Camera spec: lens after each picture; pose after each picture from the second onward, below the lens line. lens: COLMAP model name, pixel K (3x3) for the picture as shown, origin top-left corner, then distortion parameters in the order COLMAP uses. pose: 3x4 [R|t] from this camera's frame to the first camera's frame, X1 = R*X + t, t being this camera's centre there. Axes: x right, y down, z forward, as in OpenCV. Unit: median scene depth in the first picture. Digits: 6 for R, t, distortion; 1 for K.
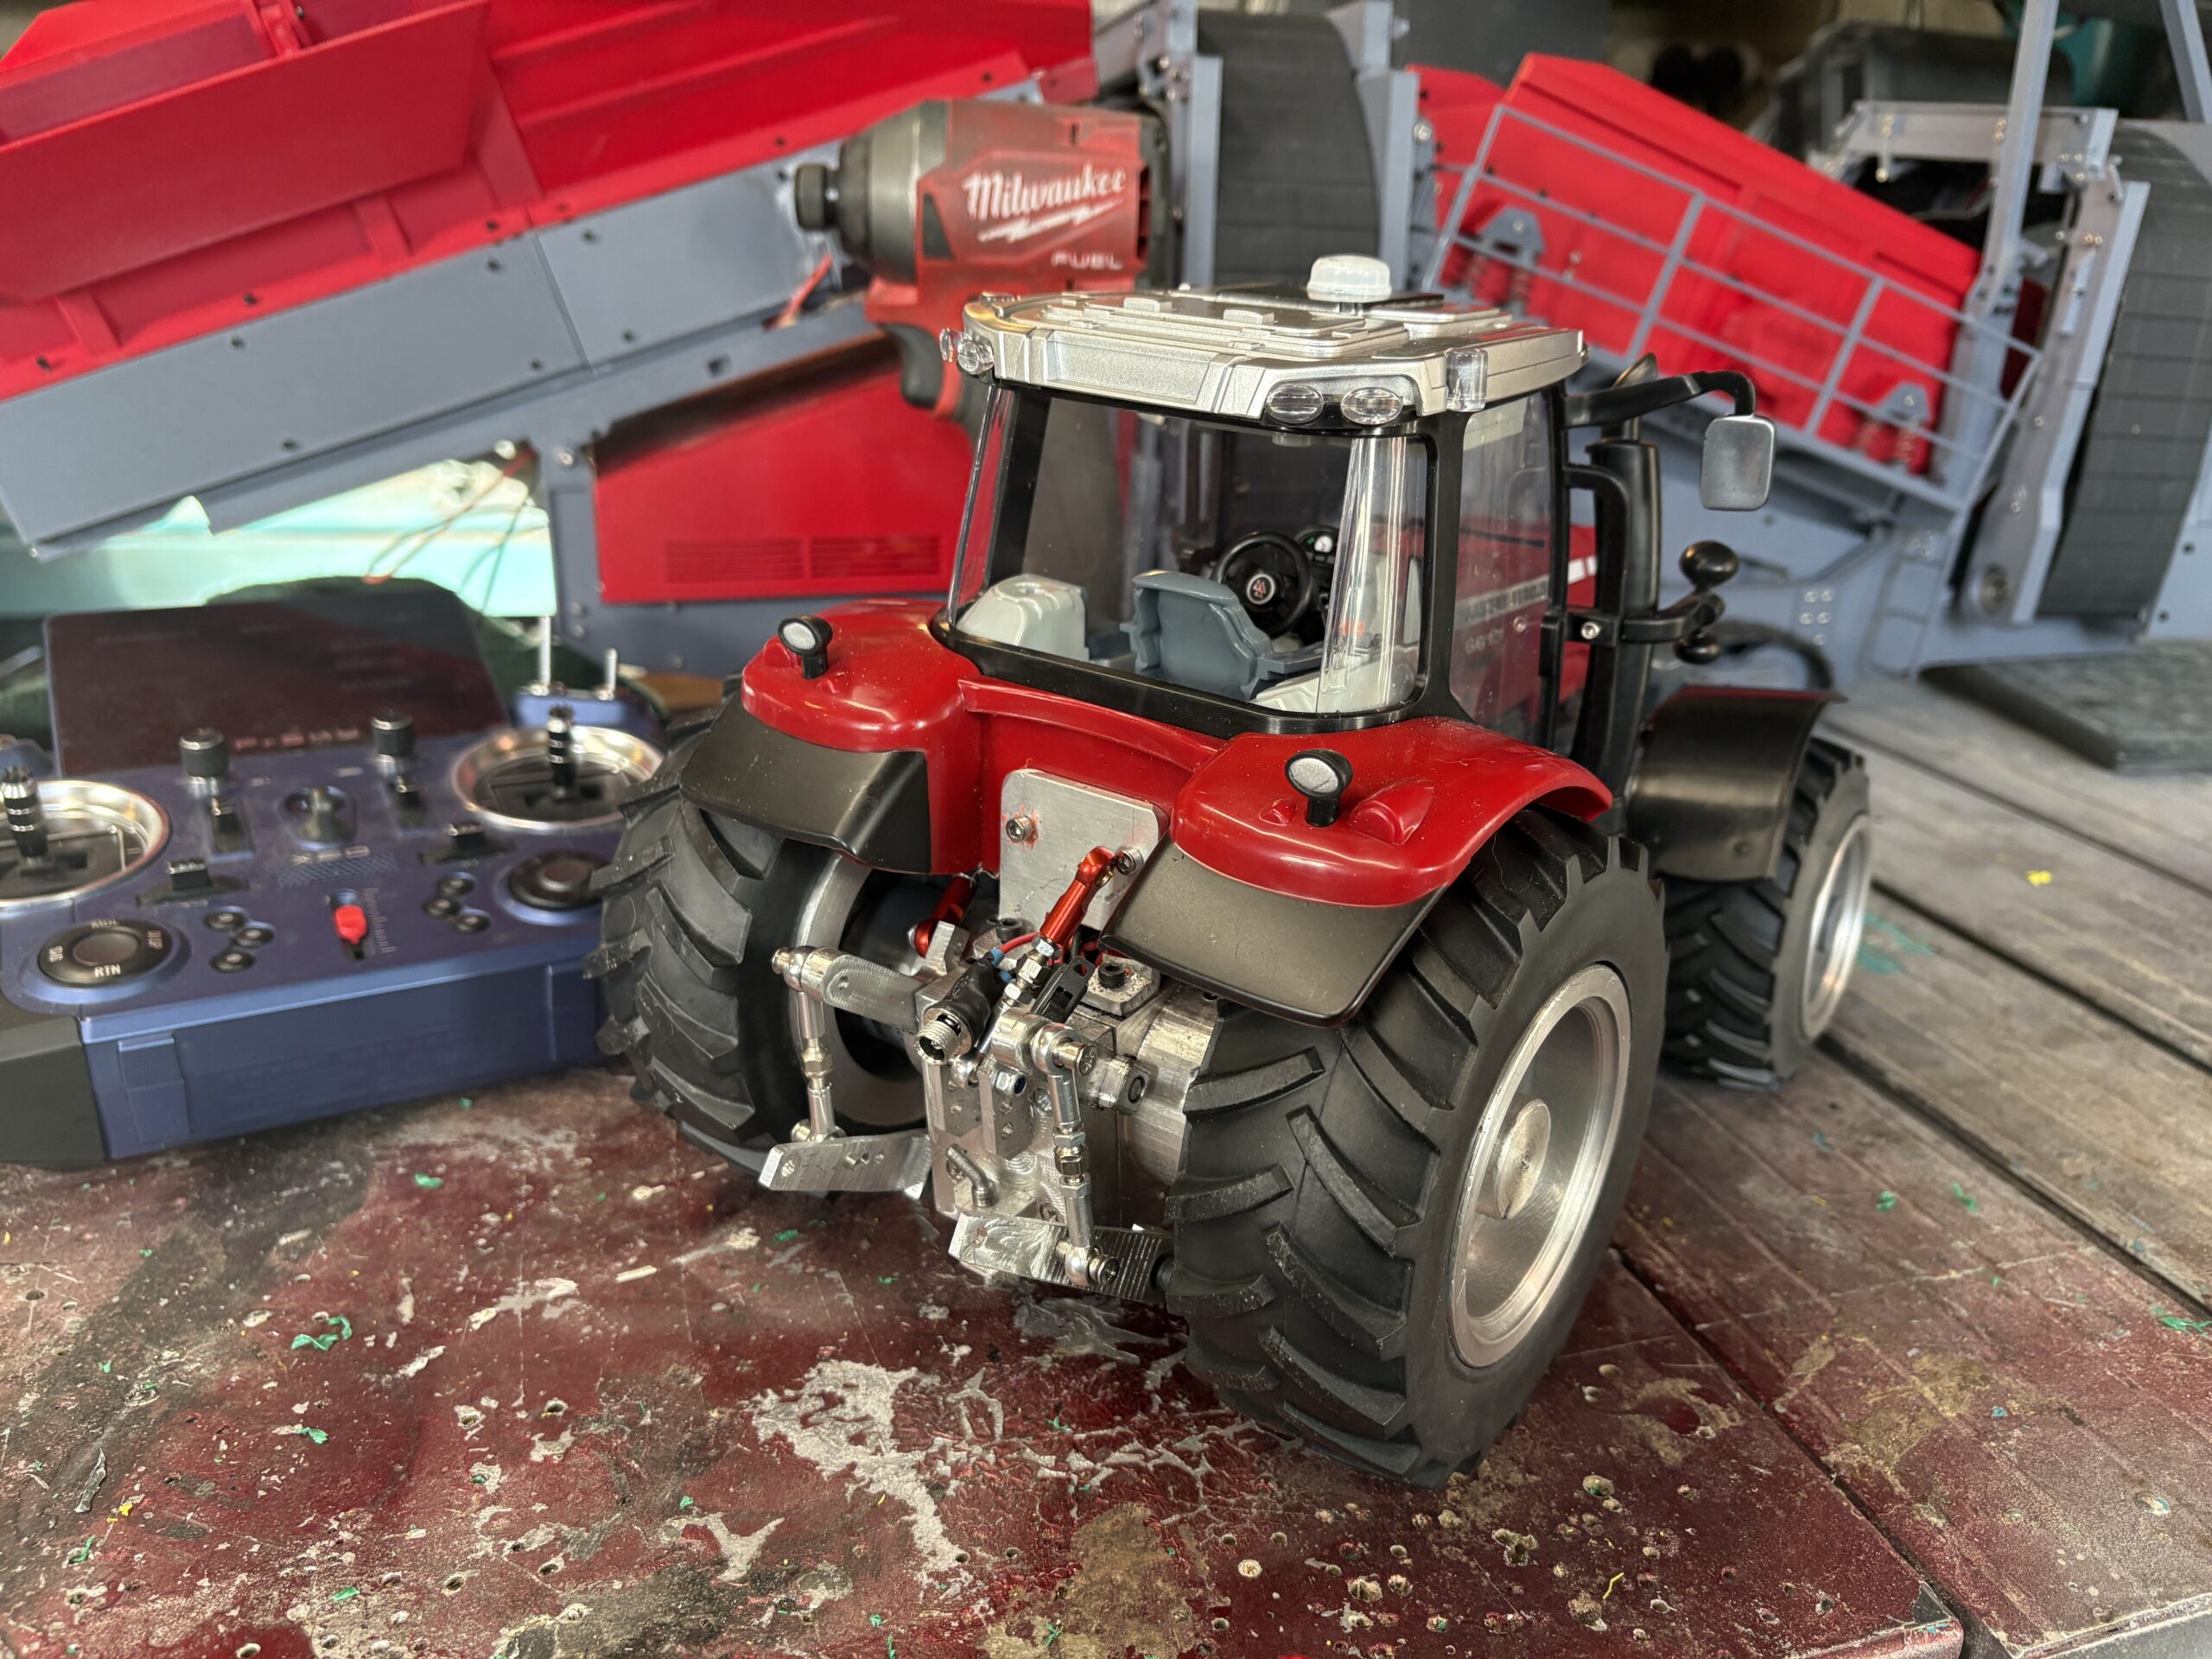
lens RADIAL K [[1726.7, 0, 1105.5], [0, 1726.7, 832.0], [0, 0, 1]] dist [-0.001969, -0.011608]
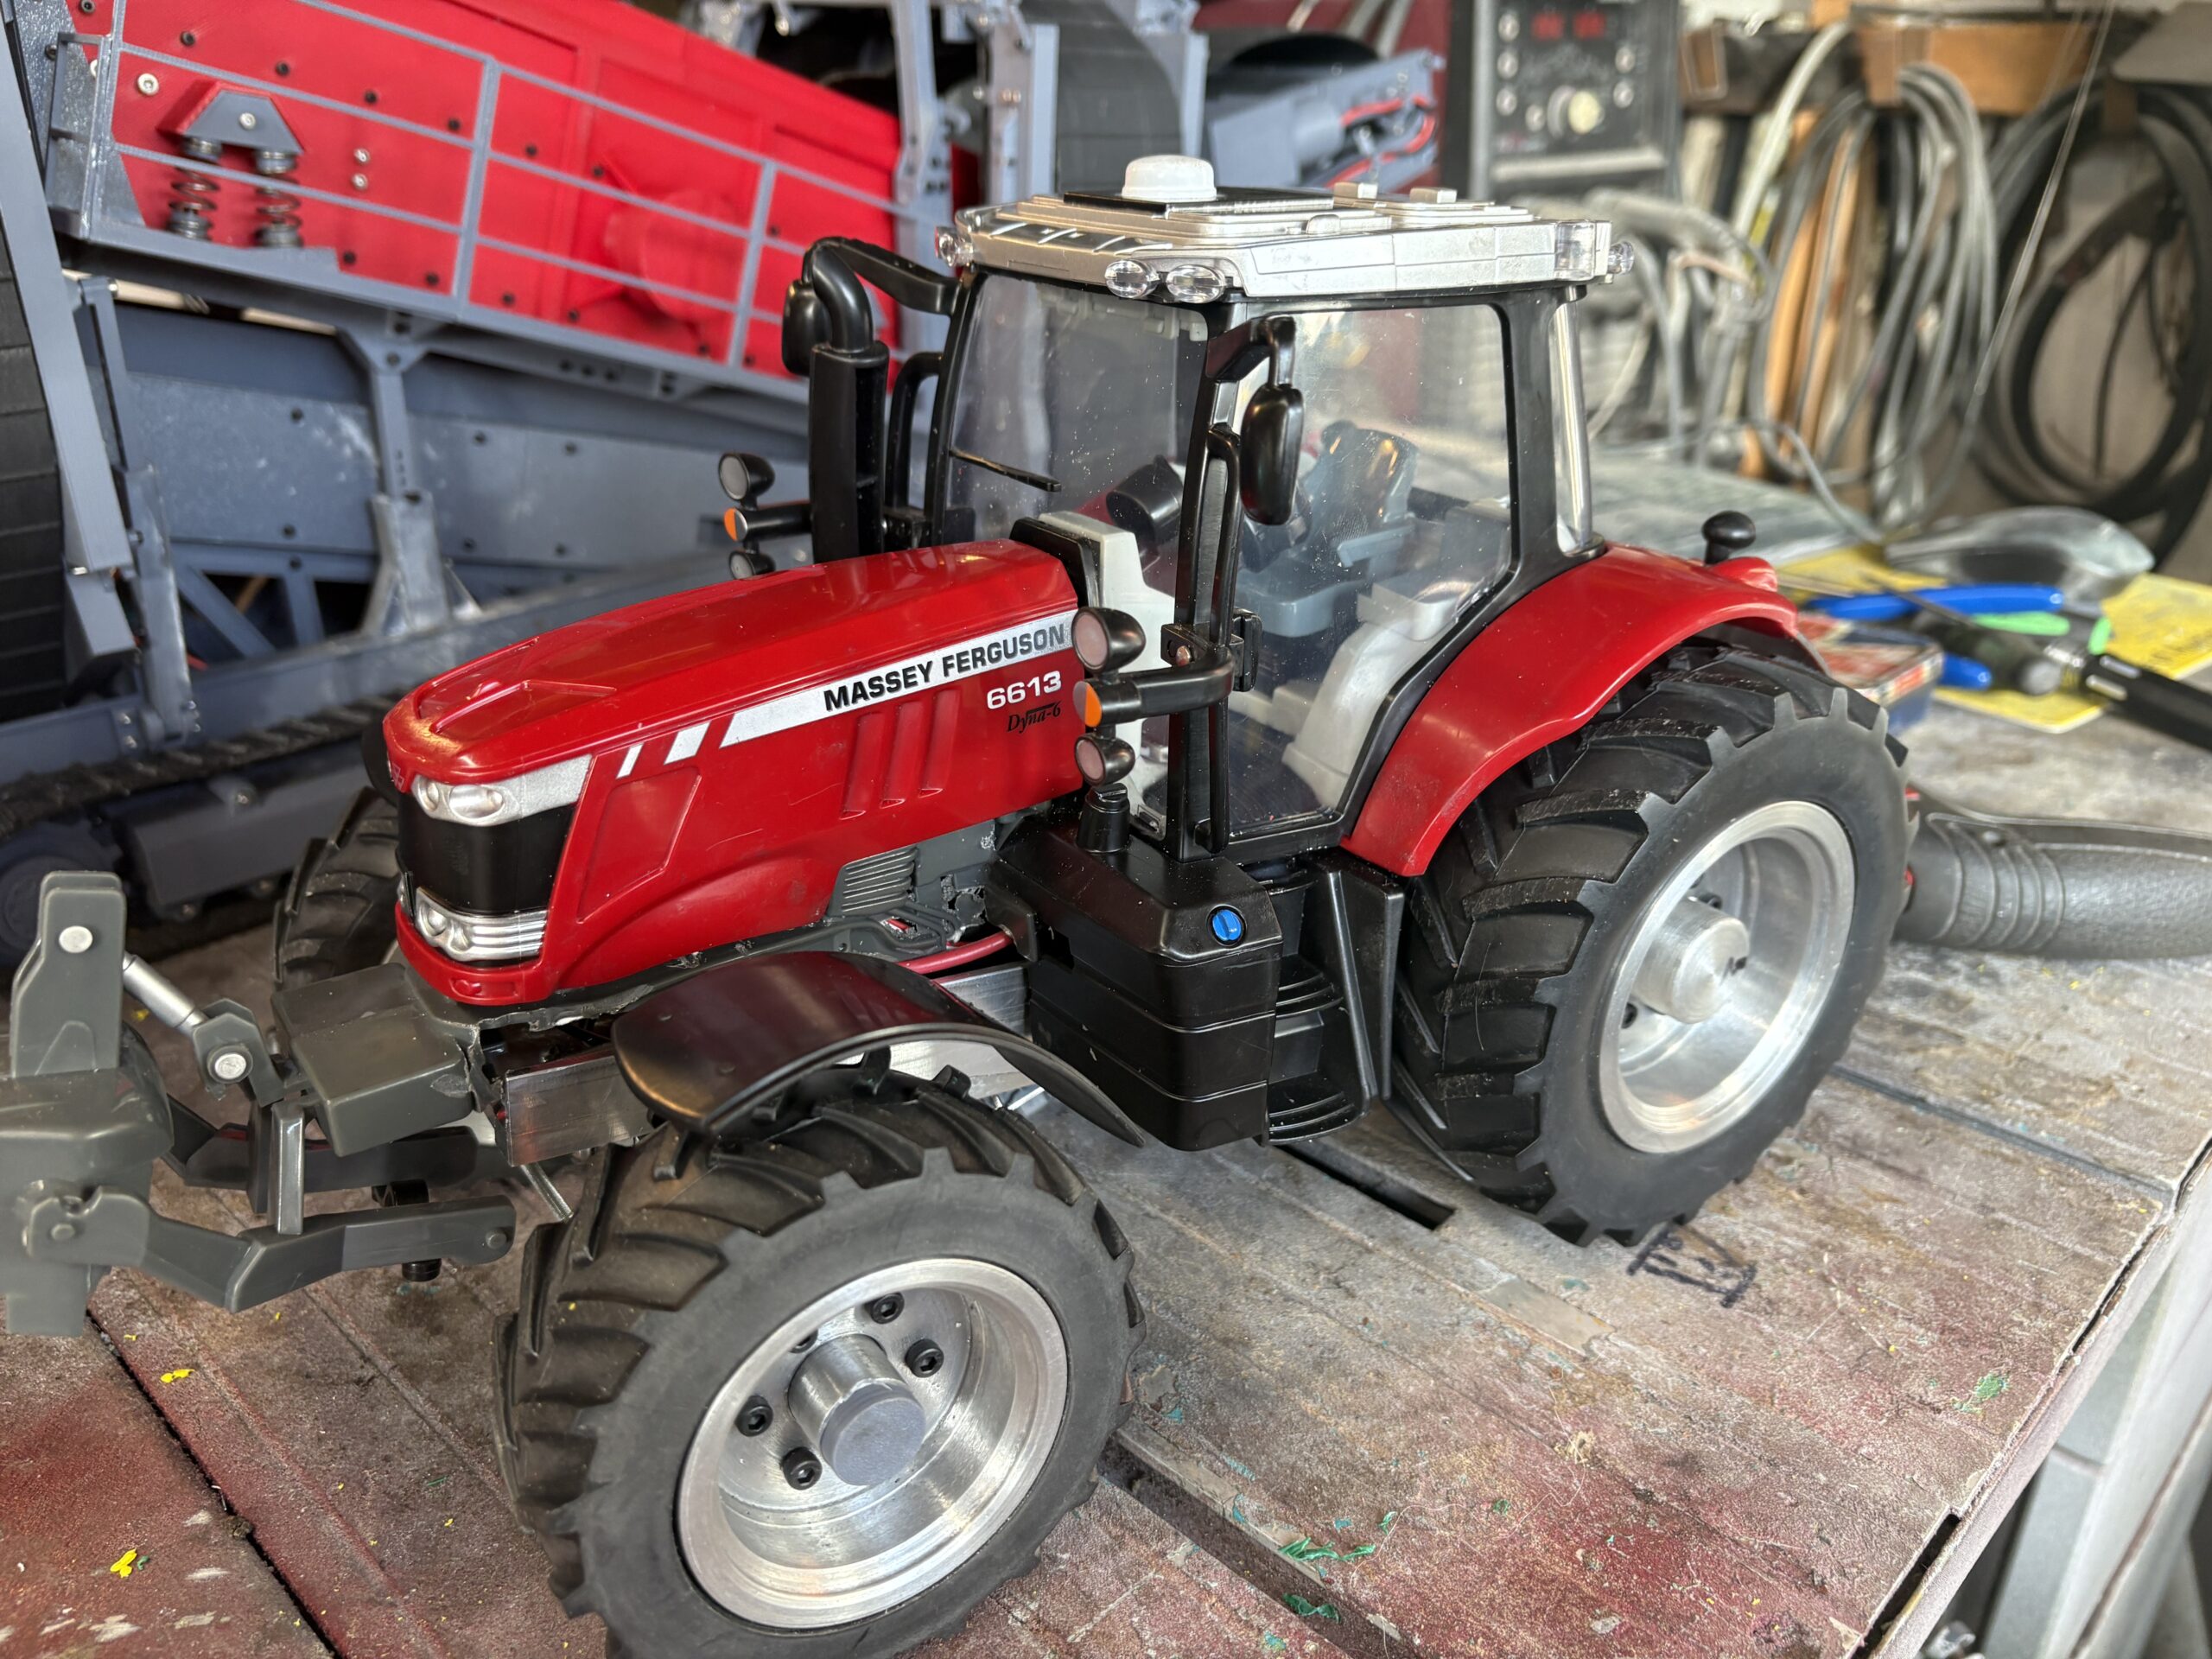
lens RADIAL K [[1726.7, 0, 1100.1], [0, 1726.7, 829.2], [0, 0, 1]] dist [-0.001969, -0.011608]
pose [[0.879948, -0.222677, 0.419650, 0.225356], [0.194291, 0.974775, 0.109838, -0.100262], [-0.433522, -0.015117, 0.901016, 0.272237]]
